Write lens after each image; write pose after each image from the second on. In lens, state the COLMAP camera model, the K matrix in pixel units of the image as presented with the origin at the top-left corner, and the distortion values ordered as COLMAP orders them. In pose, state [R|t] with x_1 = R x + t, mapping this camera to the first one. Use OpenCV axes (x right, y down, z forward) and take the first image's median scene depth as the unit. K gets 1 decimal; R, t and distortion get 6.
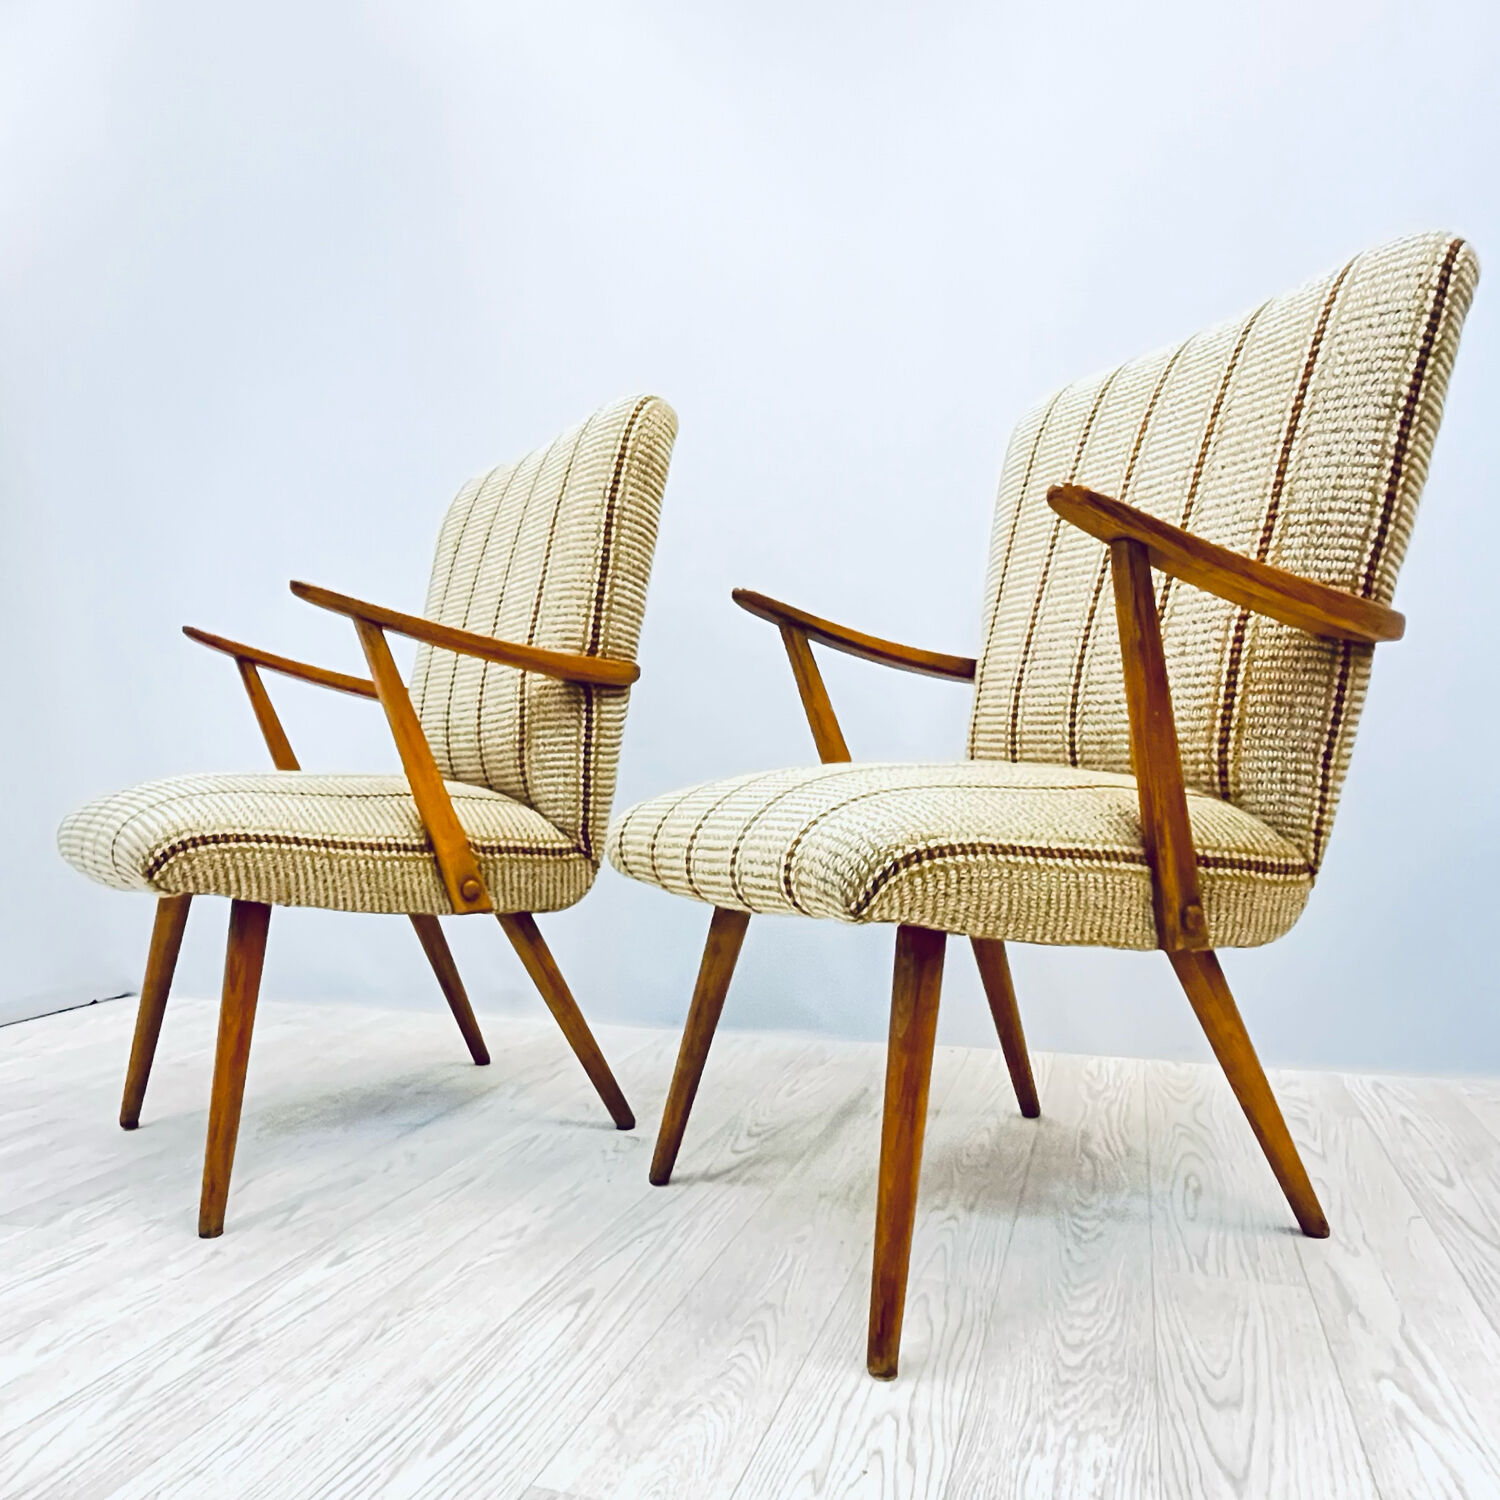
lens RADIAL K [[1249.9, 0, 709.1], [0, 1249.9, 891.7], [0, 0, 1]] dist [-0.003671, -0.000073]
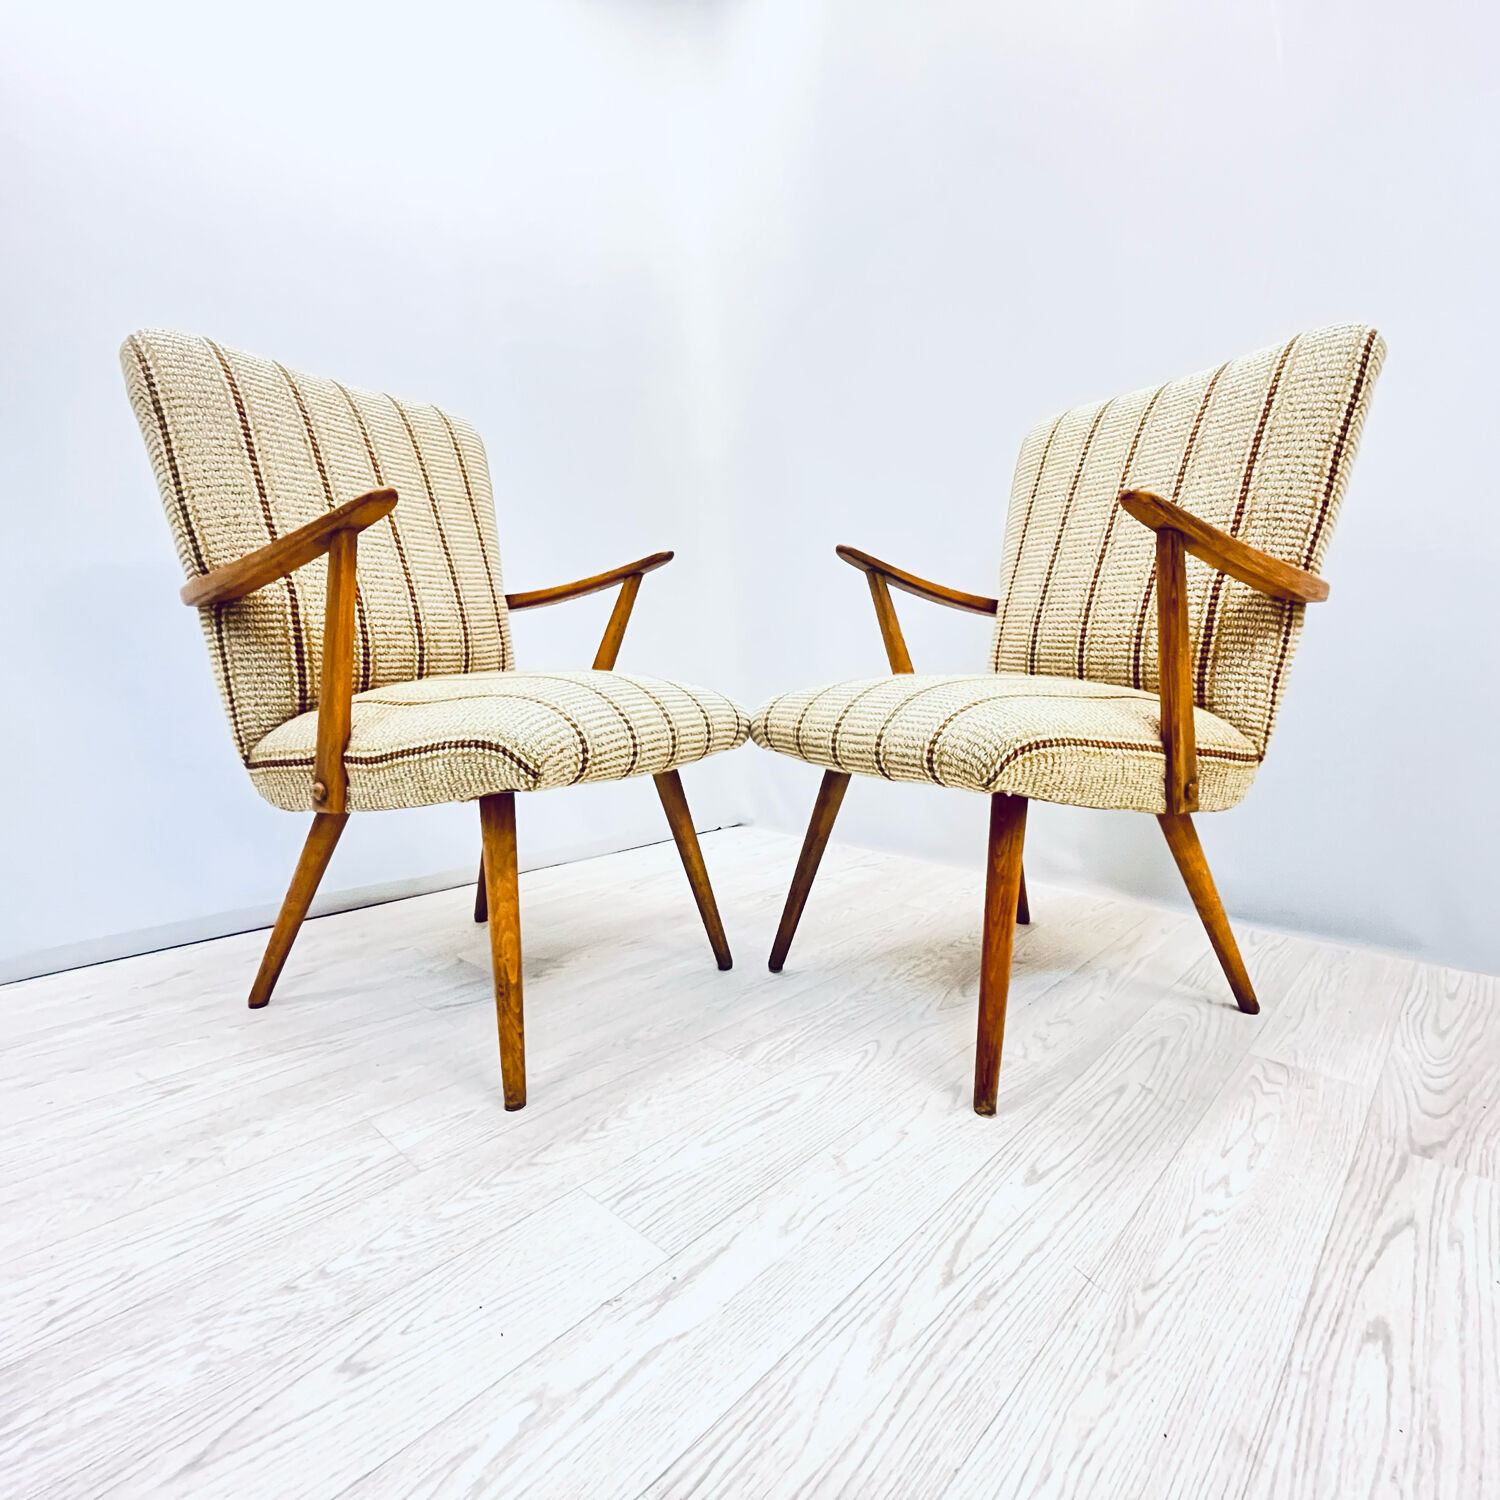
lens RADIAL K [[896.7, 0, 738.1], [0, 896.7, 730.3], [0, 0, 1]] dist [0.000426, -0.000855]
pose [[0.998151, 0.026159, 0.054870, -0.179213], [-0.025257, 0.999535, -0.017069, -0.017143], [-0.055291, 0.015651, 0.998348, 0.000480]]
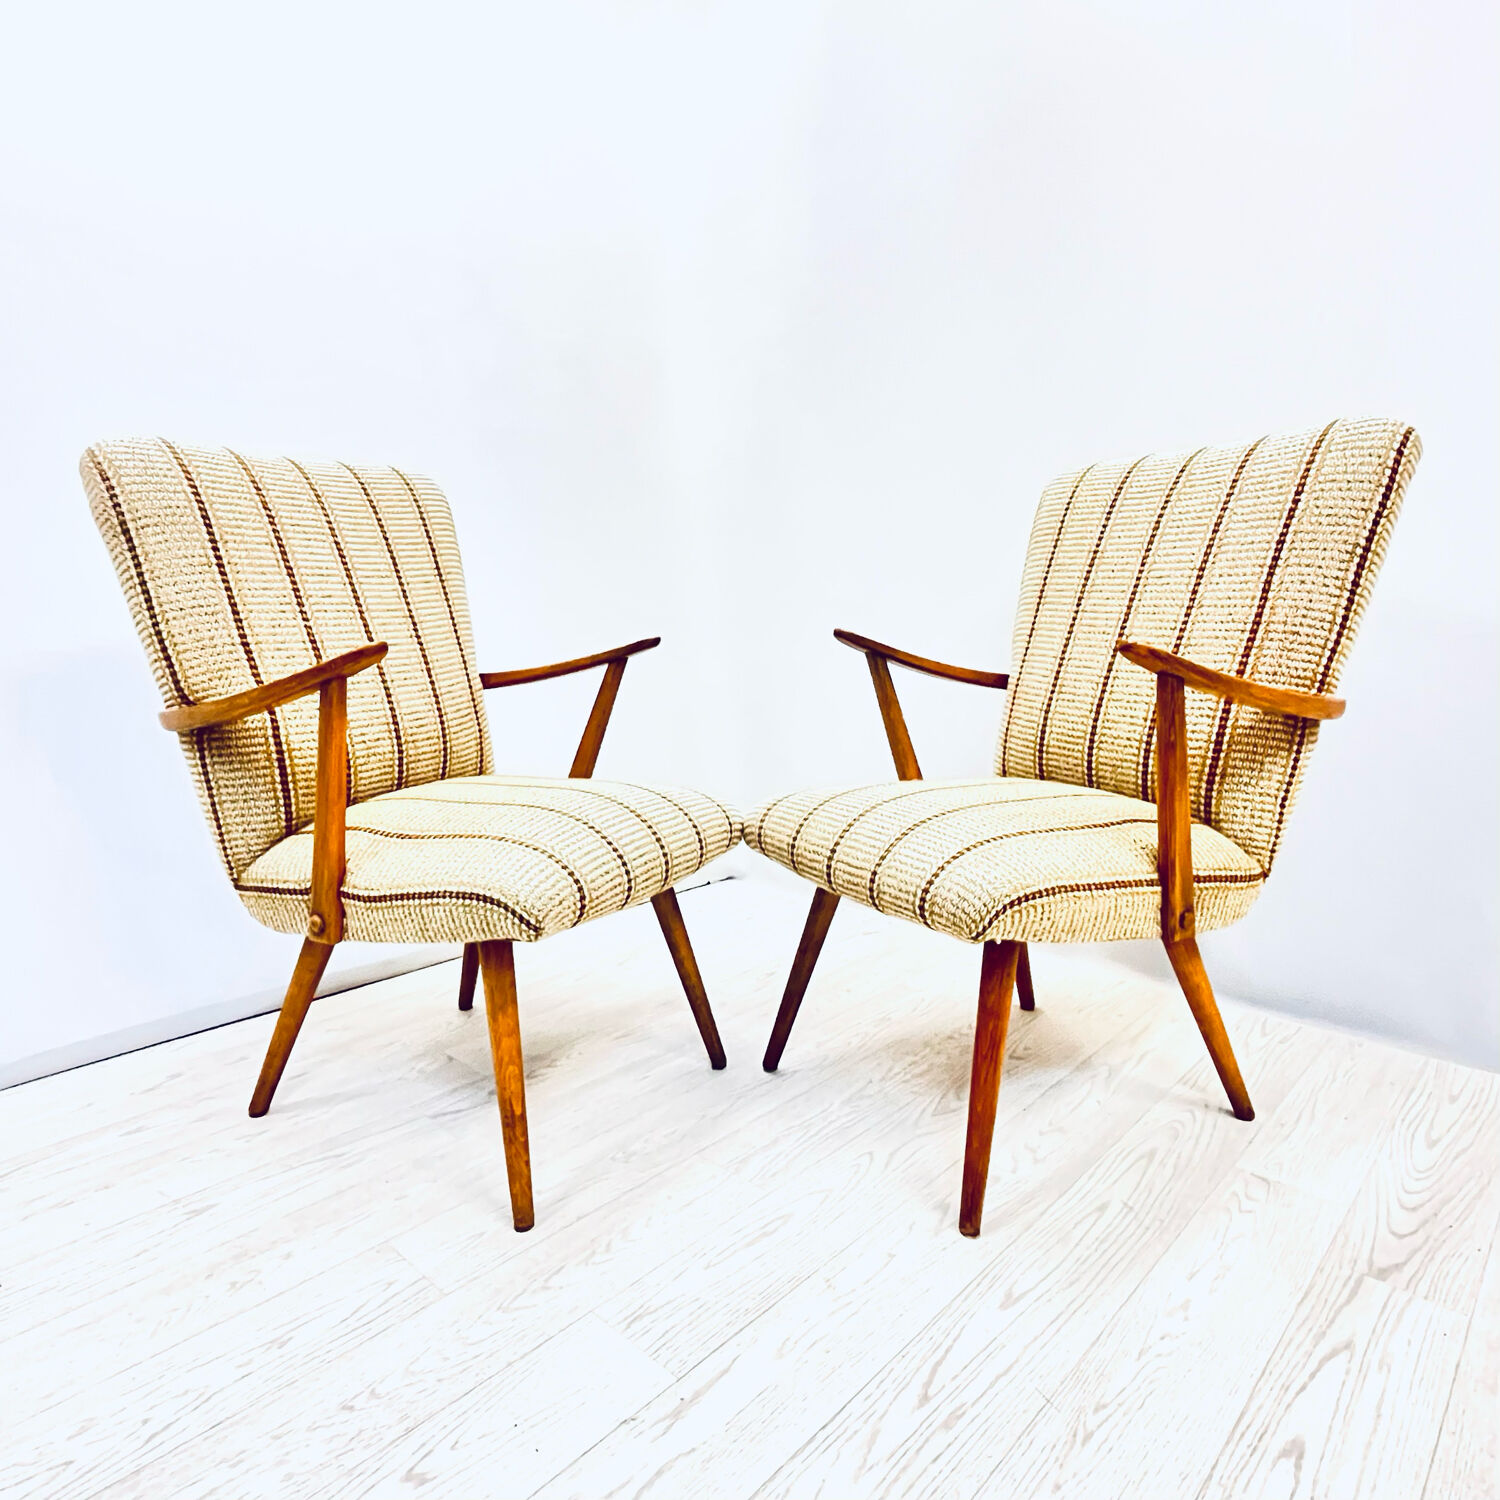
lens RADIAL K [[1068.4, 0, 708.5], [0, 1068.4, 820.6], [0, 0, 1]] dist [0.004948, -0.006672]
pose [[0.999026, 0.011395, 0.042629, -0.200971], [-0.015938, 0.994046, 0.107785, -0.202188], [-0.041147, -0.108359, 0.993260, -0.169097]]
